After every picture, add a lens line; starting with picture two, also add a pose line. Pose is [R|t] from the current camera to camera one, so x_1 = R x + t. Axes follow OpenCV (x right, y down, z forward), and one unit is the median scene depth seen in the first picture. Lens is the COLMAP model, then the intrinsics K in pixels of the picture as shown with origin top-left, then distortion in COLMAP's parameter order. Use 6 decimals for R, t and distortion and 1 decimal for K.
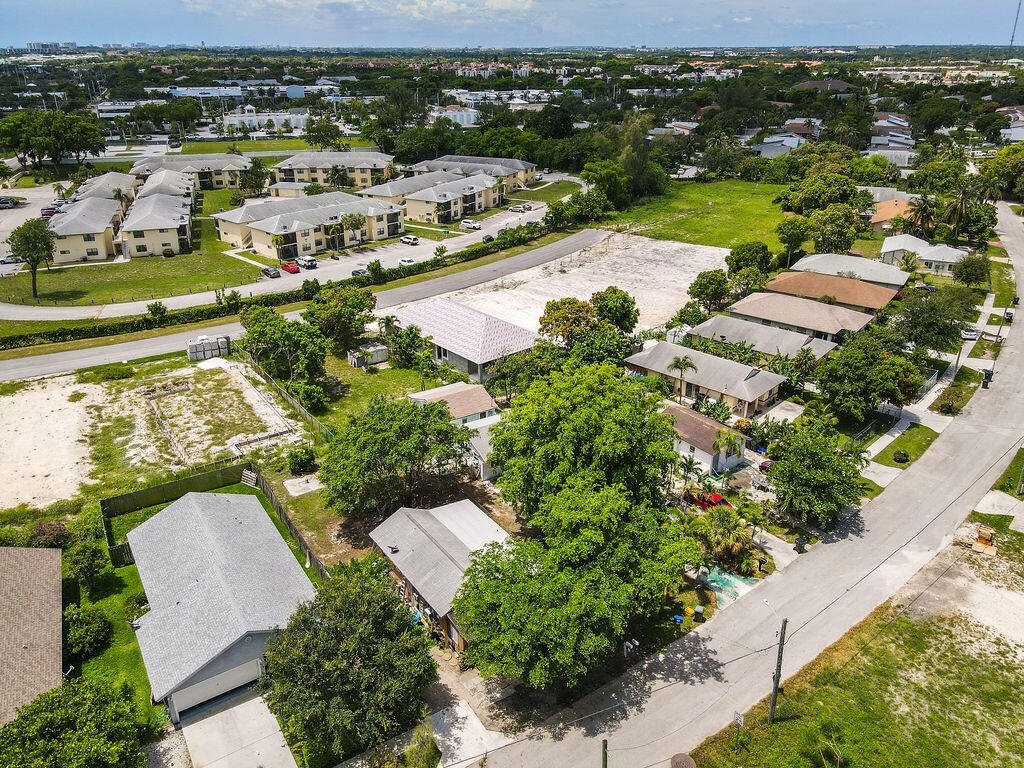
lens RADIAL K [[746.5, 0, 505.6], [0, 746.5, 383.5], [0, 0, 1]] dist [0.002582, 0.032271]
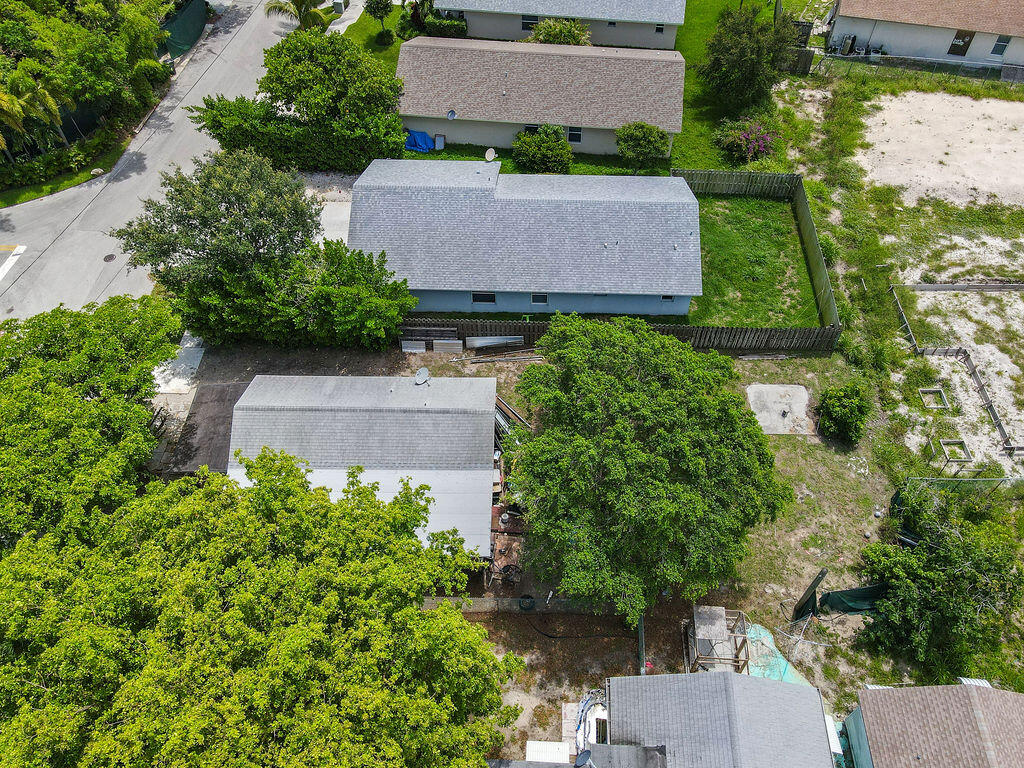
lens RADIAL K [[721.0, 0, 512.0], [0, 721.0, 384.0], [0, 0, 1]] dist [0.004792, 0.004497]
pose [[-0.571944, 0.663579, -0.482228, 0.058750], [-0.324230, 0.357123, 0.875978, -0.189704], [0.753495, 0.657363, 0.010897, 0.589928]]
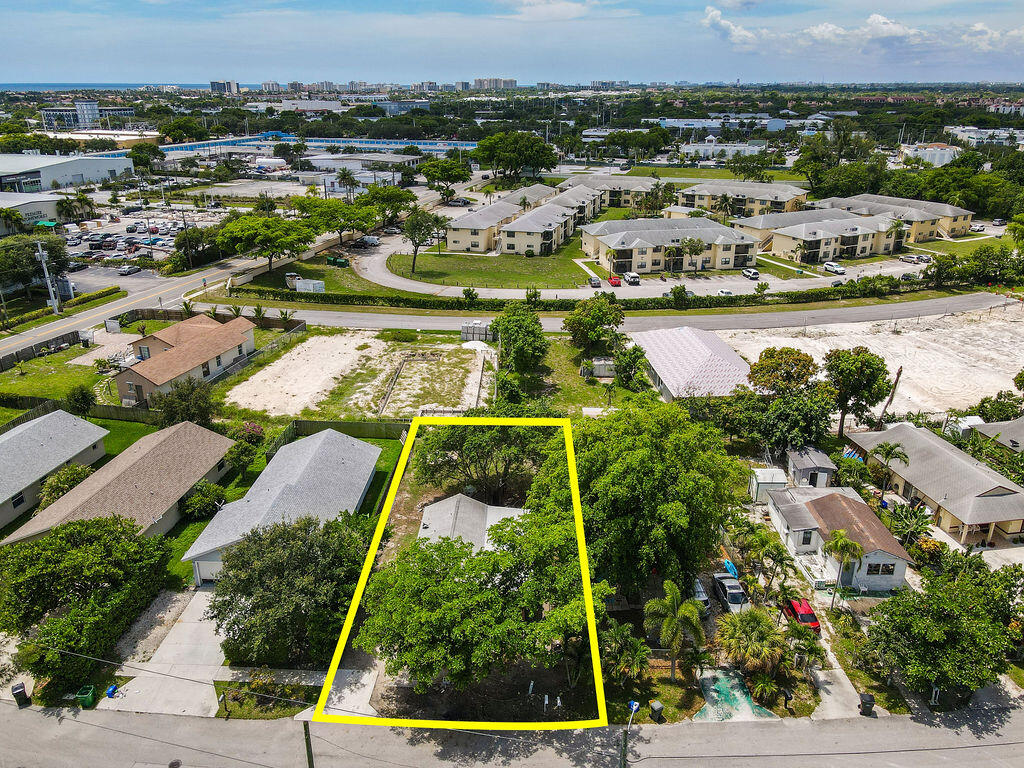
lens RADIAL K [[746.5, 0, 505.6], [0, 746.5, 383.5], [0, 0, 1]] dist [0.002582, 0.032271]
pose [[0.809998, 0.221949, -0.542809, 0.263660], [-0.244102, 0.969220, 0.032047, -0.018518], [0.533214, 0.106543, 0.839245, 0.086530]]
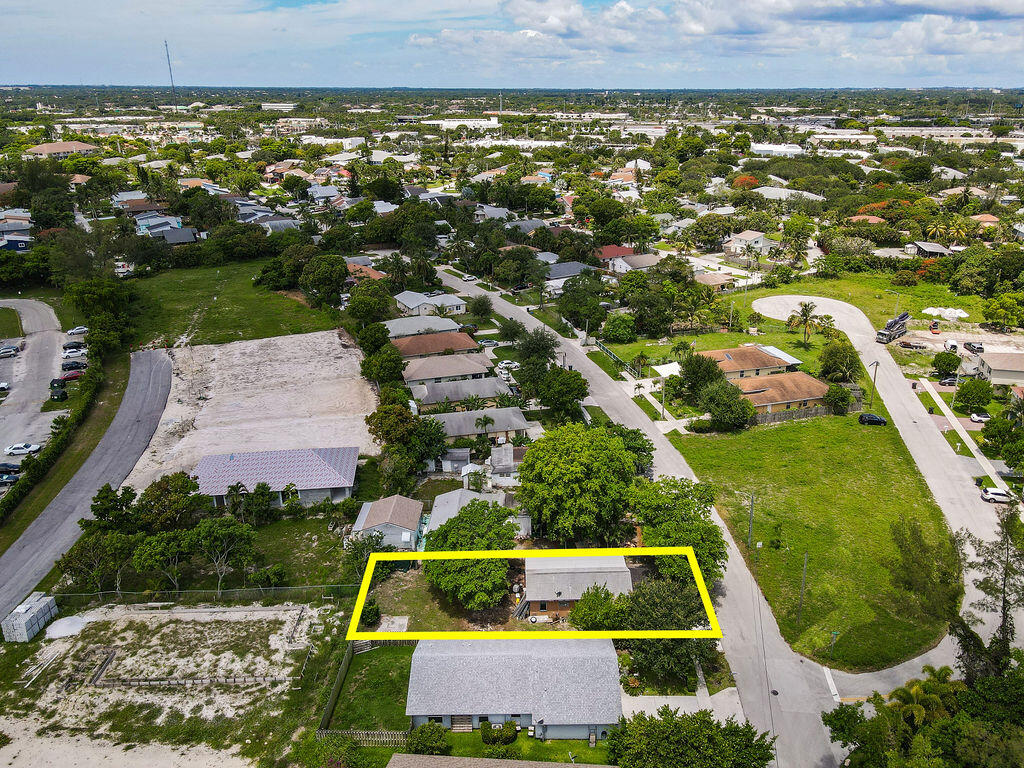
lens RADIAL K [[749.1, 0, 512.0], [0, 749.1, 384.0], [0, 0, 1]] dist [-0.002566, 0.026738]
pose [[0.553887, -0.299275, 0.776945, -0.674337], [0.346702, 0.931316, 0.111573, -0.195825], [-0.756973, 0.207570, 0.619602, 0.047174]]
